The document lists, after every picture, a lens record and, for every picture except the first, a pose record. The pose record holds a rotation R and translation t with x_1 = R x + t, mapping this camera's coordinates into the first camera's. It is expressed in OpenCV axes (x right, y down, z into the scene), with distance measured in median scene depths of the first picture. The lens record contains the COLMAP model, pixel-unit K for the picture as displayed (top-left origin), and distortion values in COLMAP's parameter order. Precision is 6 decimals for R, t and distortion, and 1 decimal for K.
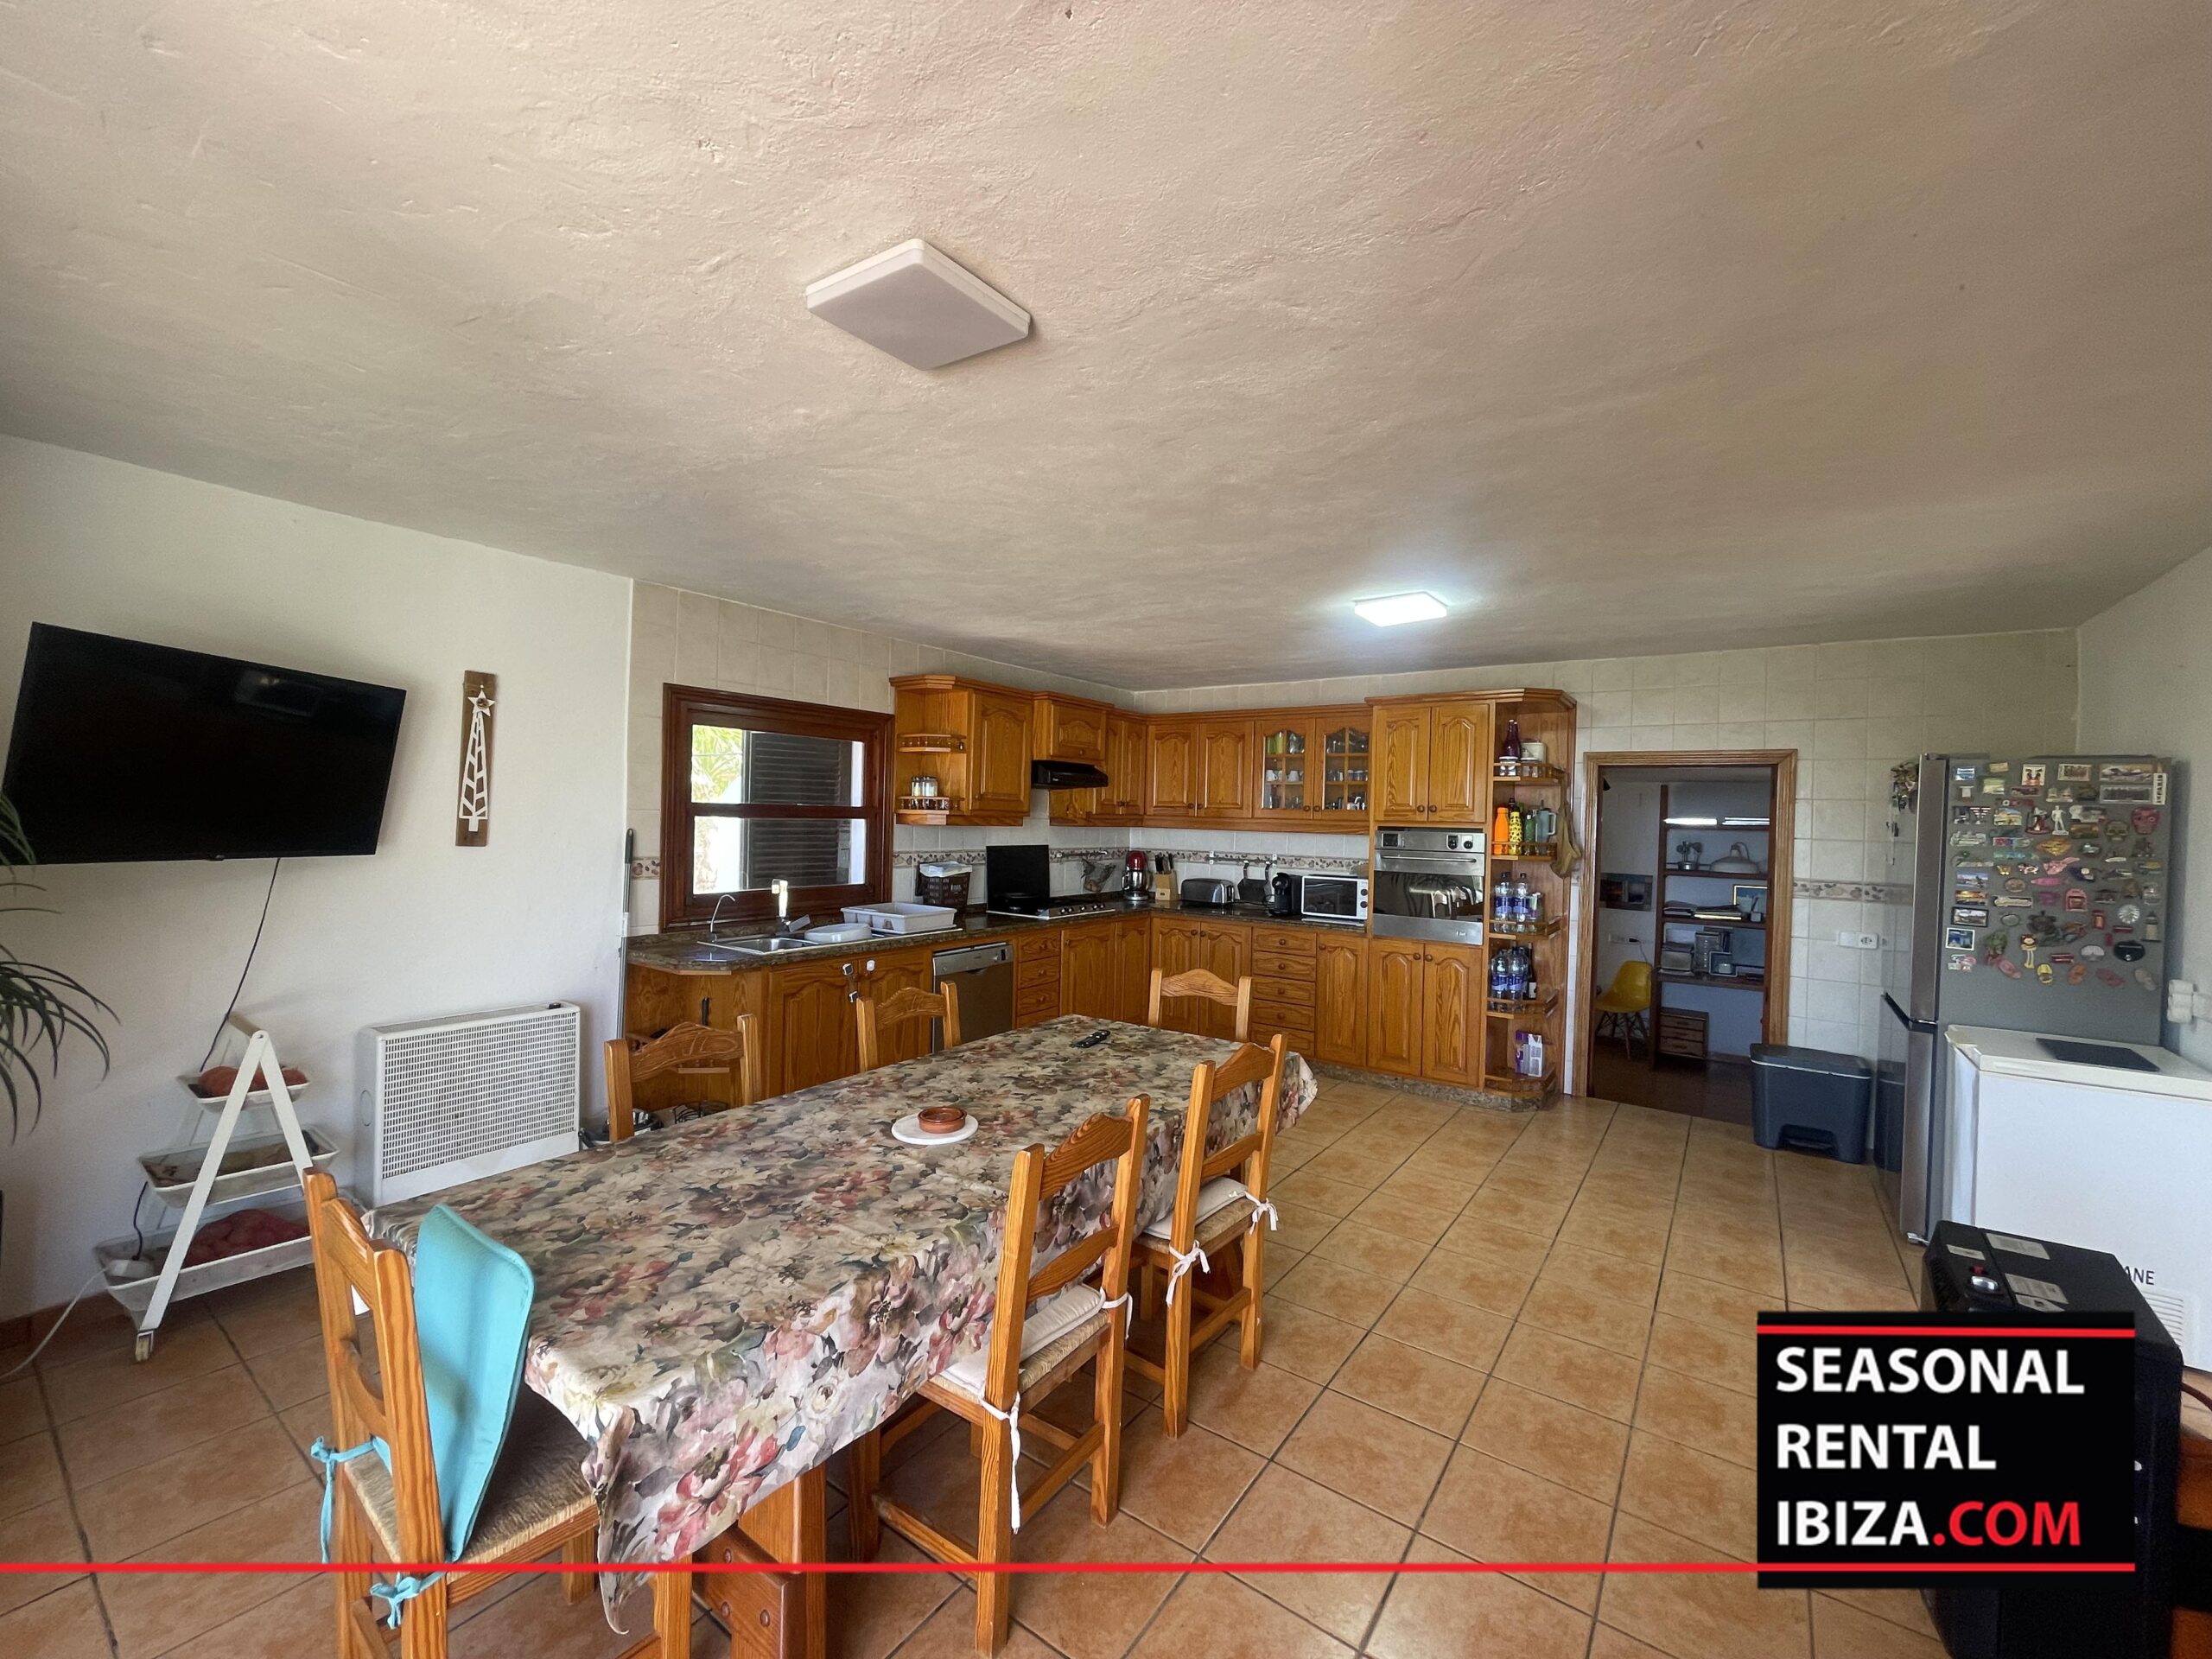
lens RADIAL K [[894.2, 0, 1097.8], [0, 894.2, 826.1], [0, 0, 1]] dist [-0.003492, -0.000886]
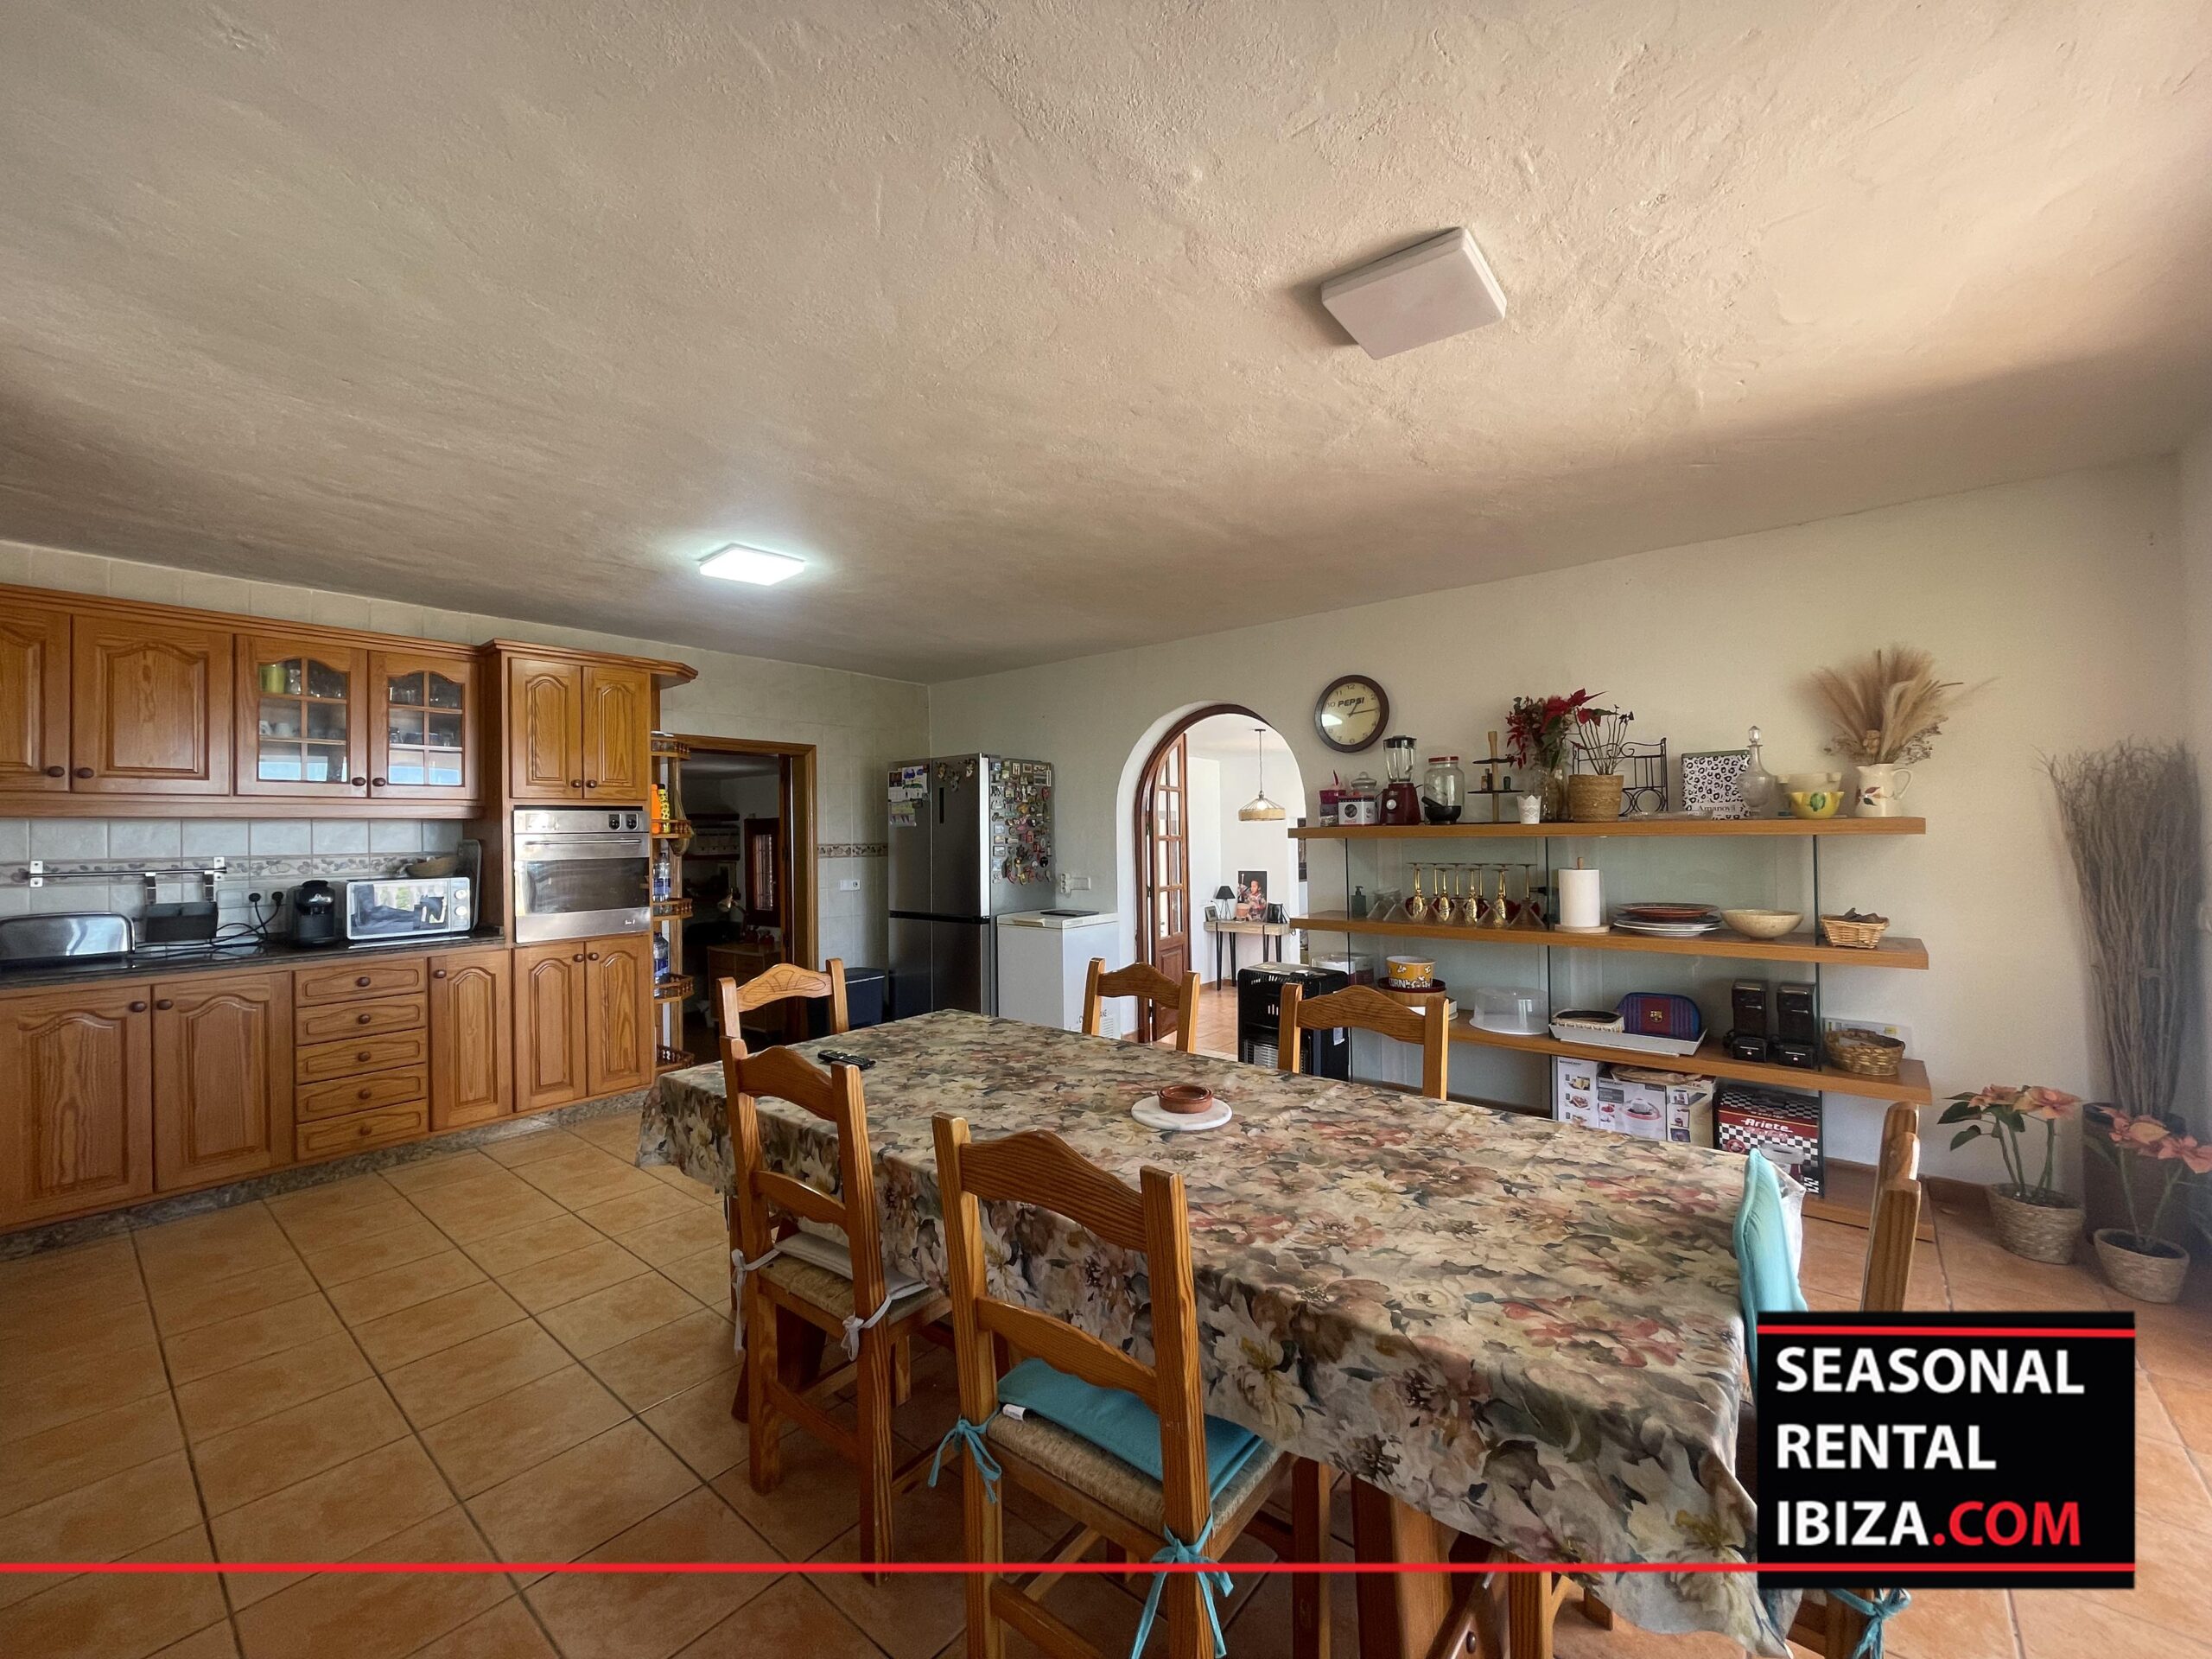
lens RADIAL K [[894.2, 0, 1103.3], [0, 894.2, 829.0], [0, 0, 1]] dist [-0.003492, -0.000886]
pose [[0.064074, -0.021256, 0.997719, -1.084552], [0.028413, 0.999407, 0.019467, 0.049805], [-0.997541, 0.027100, 0.064640, 1.061091]]
